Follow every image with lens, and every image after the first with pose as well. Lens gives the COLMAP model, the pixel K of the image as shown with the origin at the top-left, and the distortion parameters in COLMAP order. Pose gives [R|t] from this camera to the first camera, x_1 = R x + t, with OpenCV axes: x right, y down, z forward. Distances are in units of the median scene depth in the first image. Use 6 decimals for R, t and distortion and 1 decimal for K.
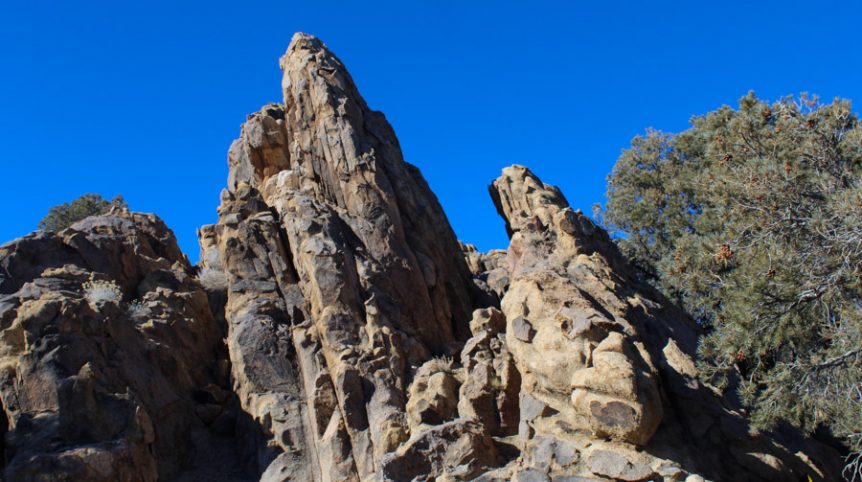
lens RADIAL K [[866.6, 0, 431.0], [0, 866.6, 241.0], [0, 0, 1]] dist [-0.122821, 0.151079]
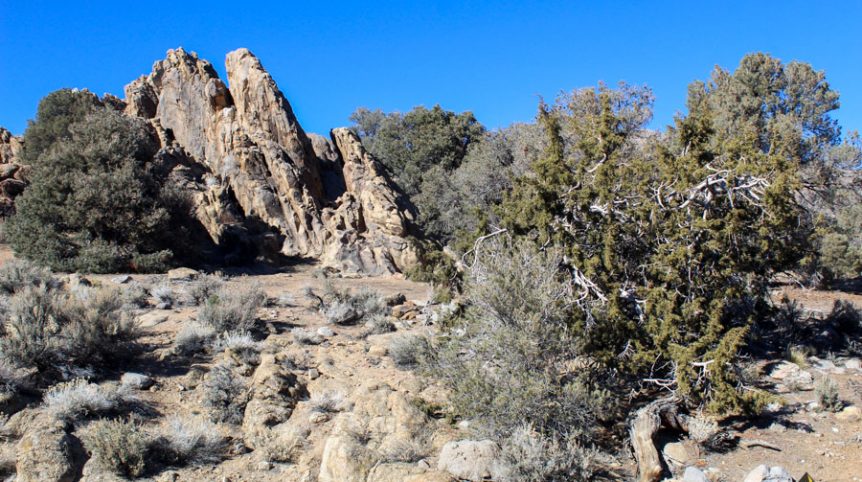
lens RADIAL K [[732.9, 0, 431.0], [0, 732.9, 241.0], [0, 0, 1]] dist [-0.137330, 0.133971]
pose [[0.933649, 0.017407, 0.357766, -0.525336], [-0.098936, 0.972494, 0.210874, -0.300416], [-0.344254, -0.232278, 0.909690, -1.361703]]
